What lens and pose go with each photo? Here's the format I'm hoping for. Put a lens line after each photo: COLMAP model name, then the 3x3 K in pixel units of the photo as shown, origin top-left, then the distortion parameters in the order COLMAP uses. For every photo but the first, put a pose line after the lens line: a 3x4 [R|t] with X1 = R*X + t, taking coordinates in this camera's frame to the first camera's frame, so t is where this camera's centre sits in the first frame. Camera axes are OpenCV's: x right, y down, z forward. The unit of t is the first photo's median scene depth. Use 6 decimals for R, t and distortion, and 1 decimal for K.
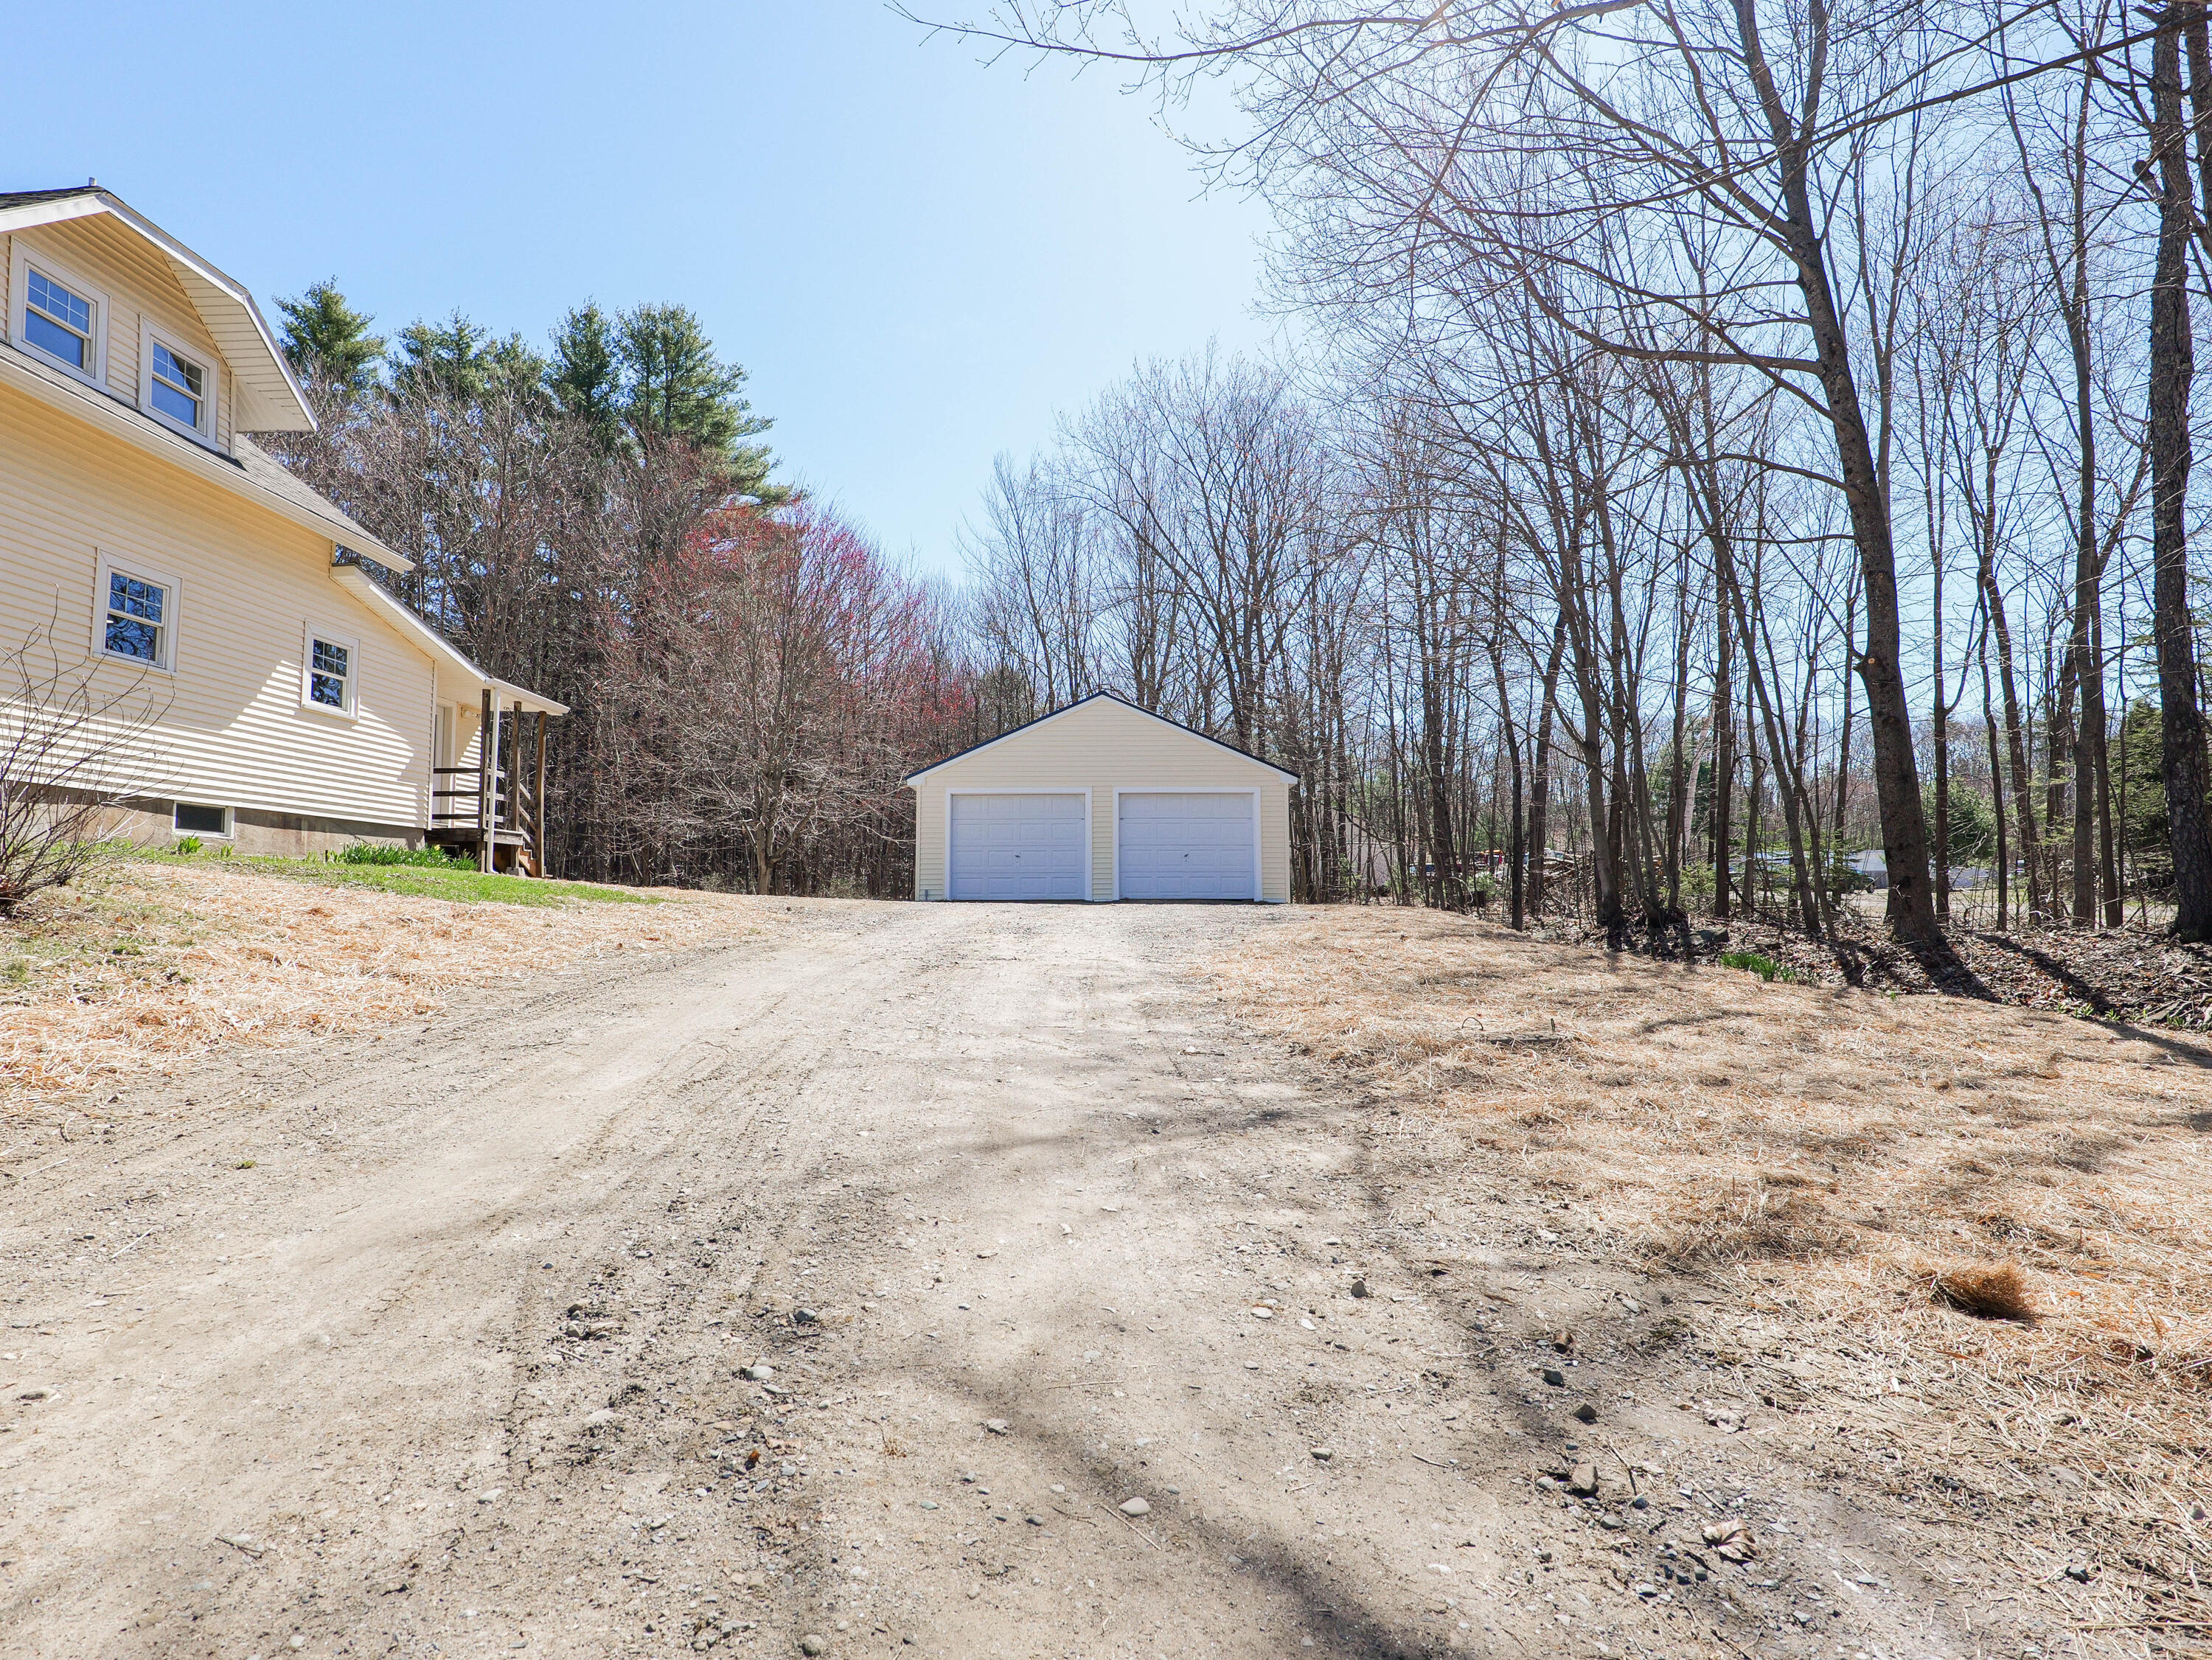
lens RADIAL K [[1139.0, 0, 1106.8], [0, 1139.0, 855.0], [0, 0, 1]] dist [-0.013556, 0.000078]
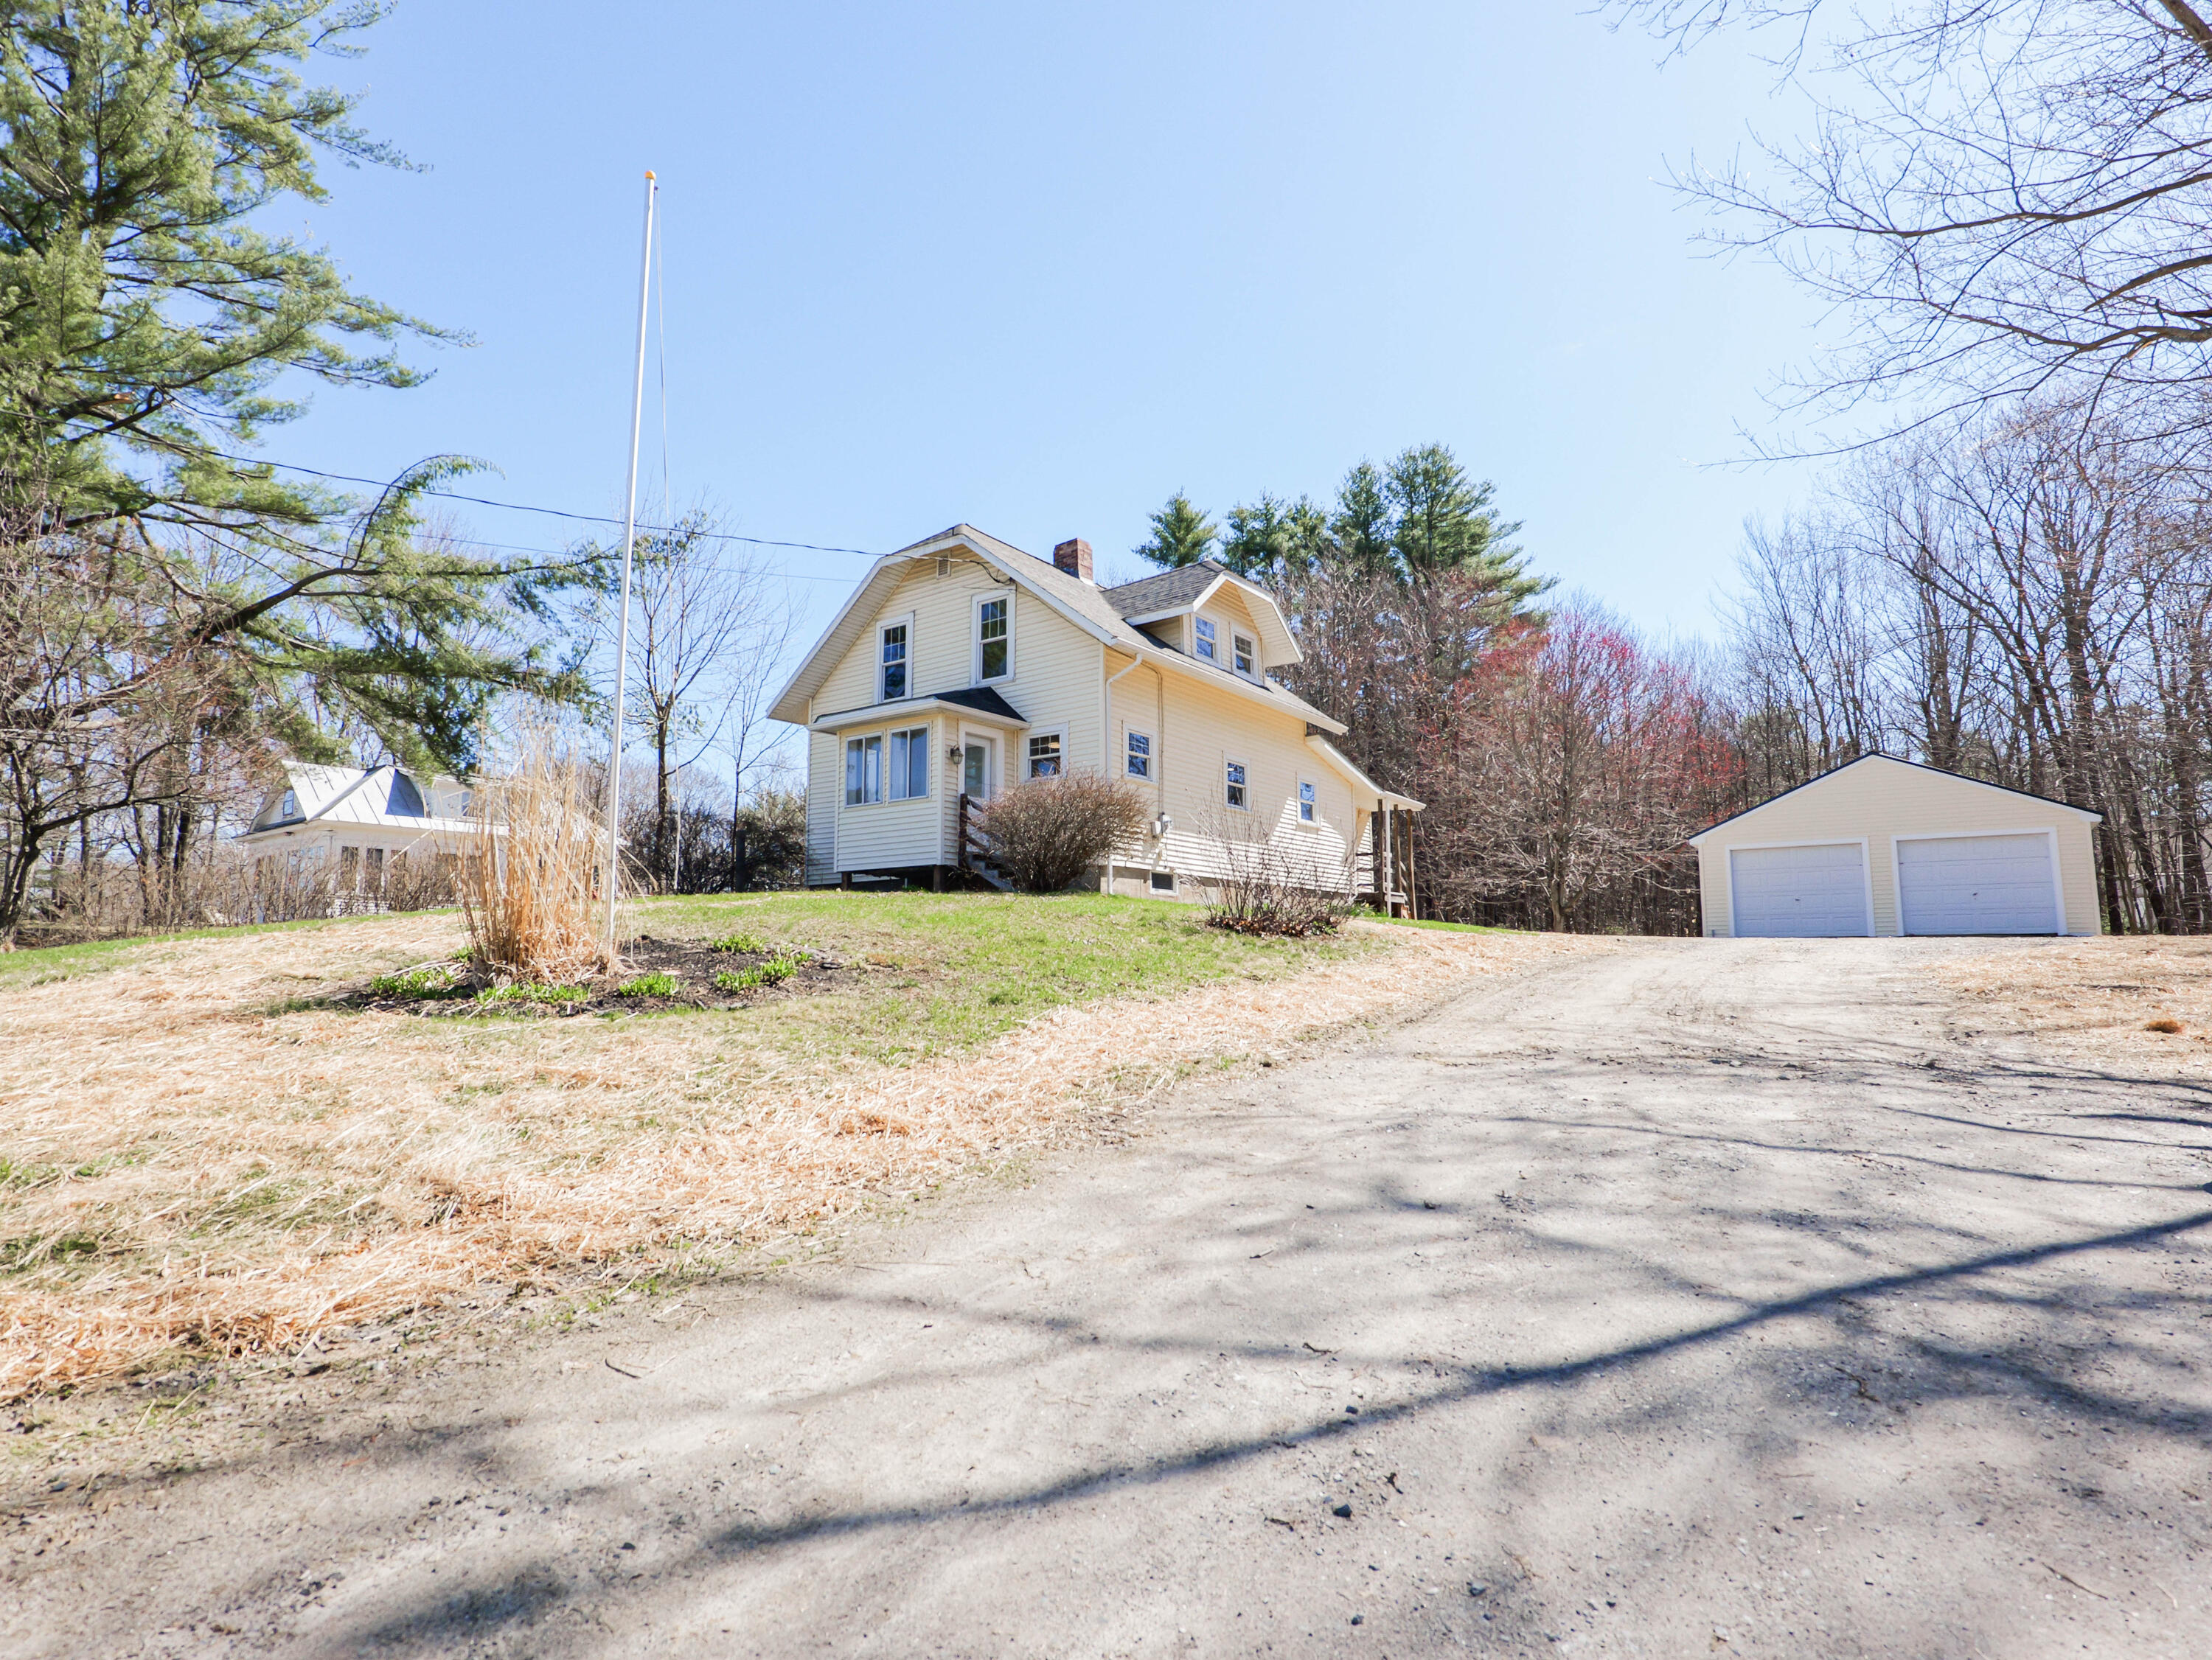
lens RADIAL K [[1139.0, 0, 1106.8], [0, 1139.0, 855.0], [0, 0, 1]] dist [-0.013556, 0.000078]
pose [[0.810858, -0.054640, -0.582687, 0.014794], [0.026767, 0.998053, -0.056341, 0.001240], [0.584630, 0.030088, 0.810742, -0.193573]]
